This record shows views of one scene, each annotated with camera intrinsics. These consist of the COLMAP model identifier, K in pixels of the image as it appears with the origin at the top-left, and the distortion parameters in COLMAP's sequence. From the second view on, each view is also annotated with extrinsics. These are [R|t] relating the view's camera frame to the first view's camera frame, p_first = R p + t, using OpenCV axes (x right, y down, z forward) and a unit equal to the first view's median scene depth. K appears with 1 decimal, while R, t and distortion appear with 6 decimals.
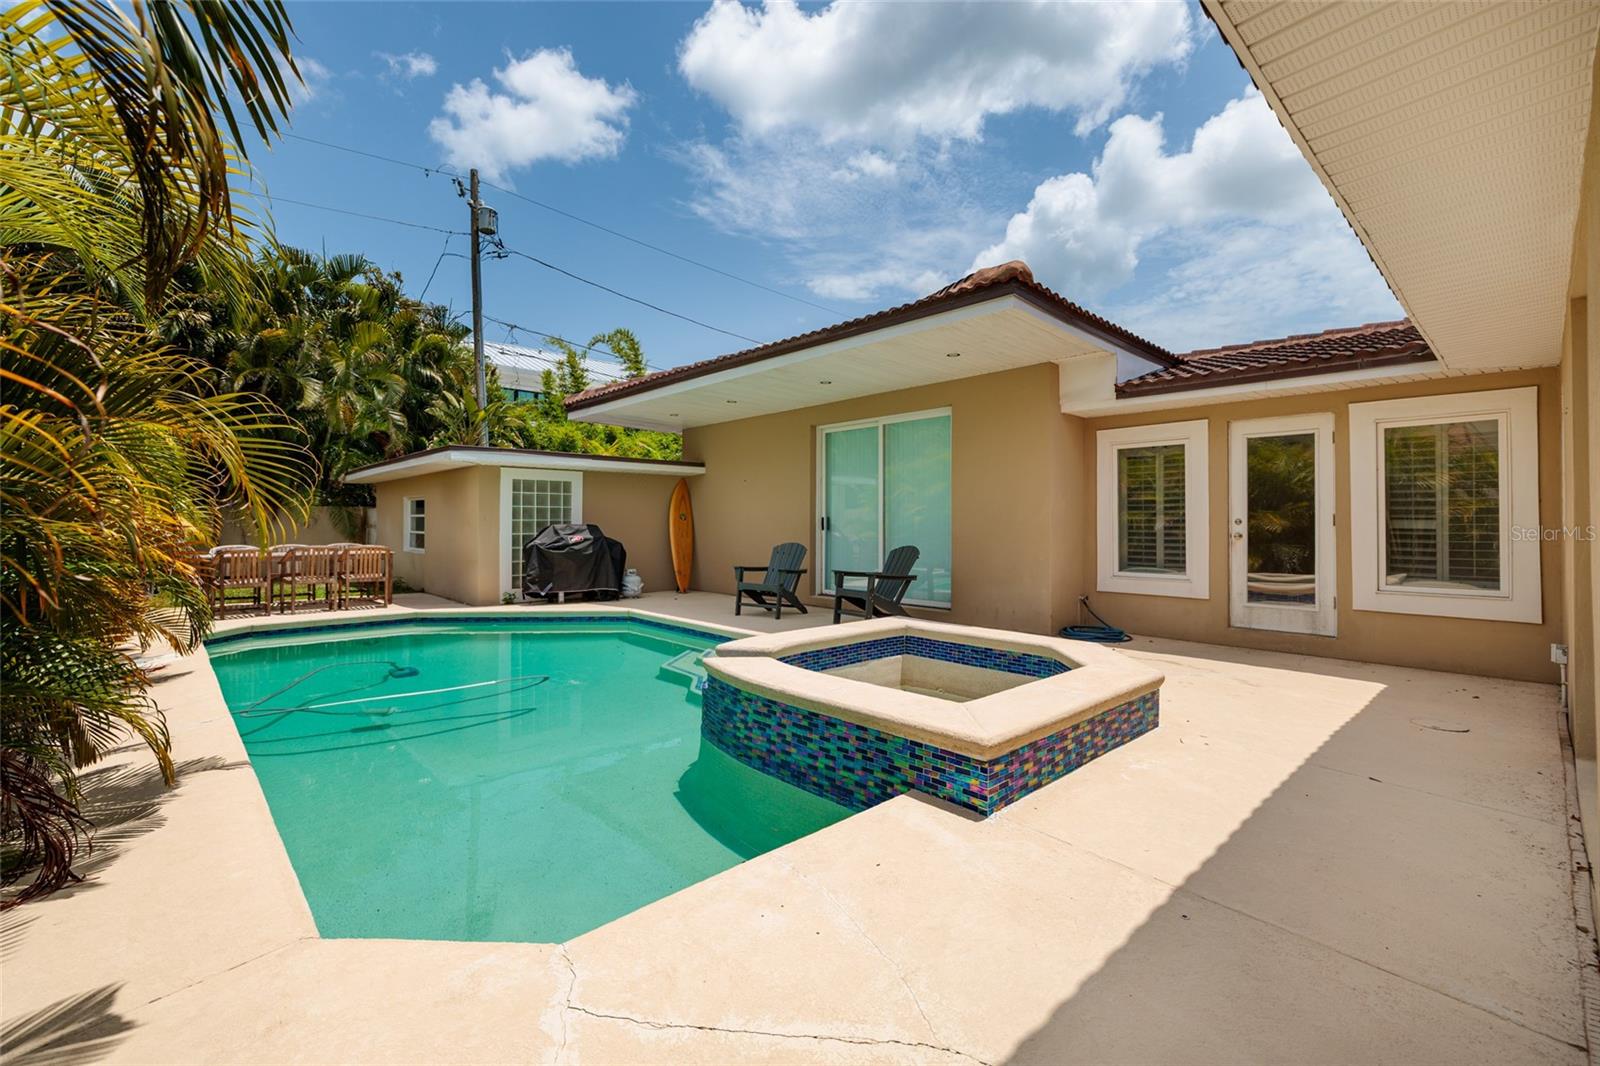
lens RADIAL K [[677.0, 0, 794.4], [0, 677.0, 522.9], [0, 0, 1]] dist [0.003282, 0.002334]
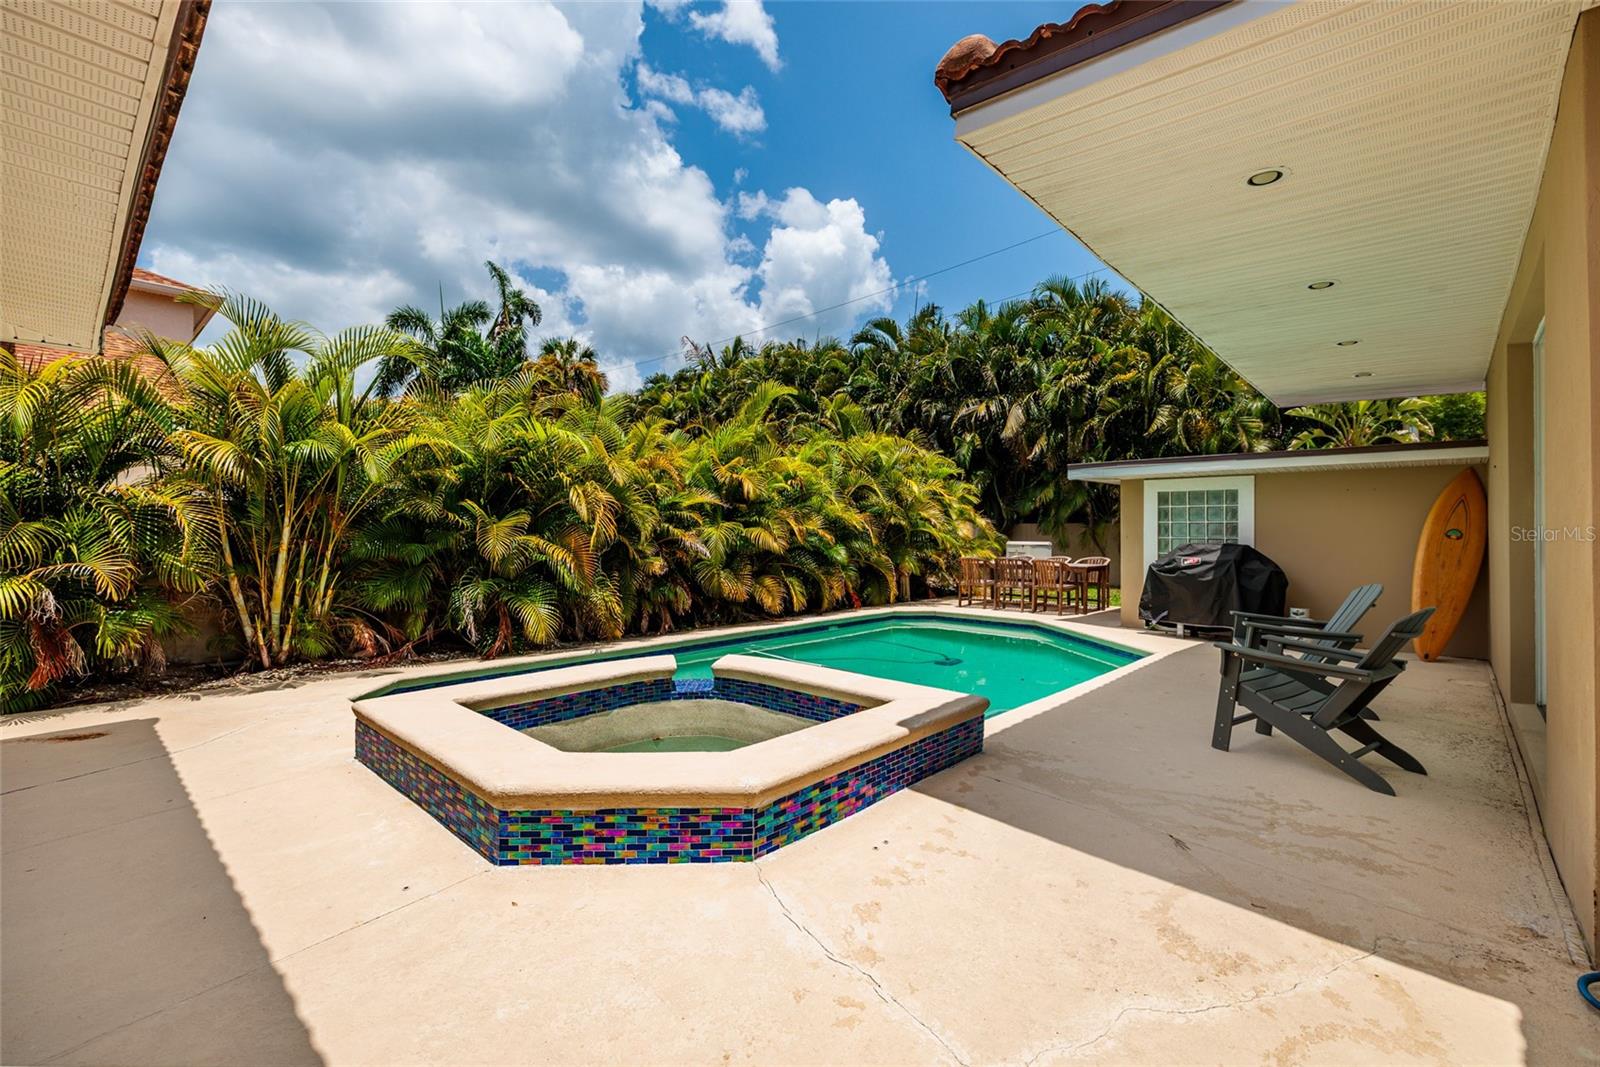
lens RADIAL K [[677.0, 0, 800.9], [0, 677.0, 526.7], [0, 0, 1]] dist [0.003282, 0.002334]
pose [[0.063694, -0.001971, -0.997968, 0.454864], [-0.002100, 0.999996, -0.002109, -0.014999], [0.997967, 0.002230, 0.063690, 0.467373]]
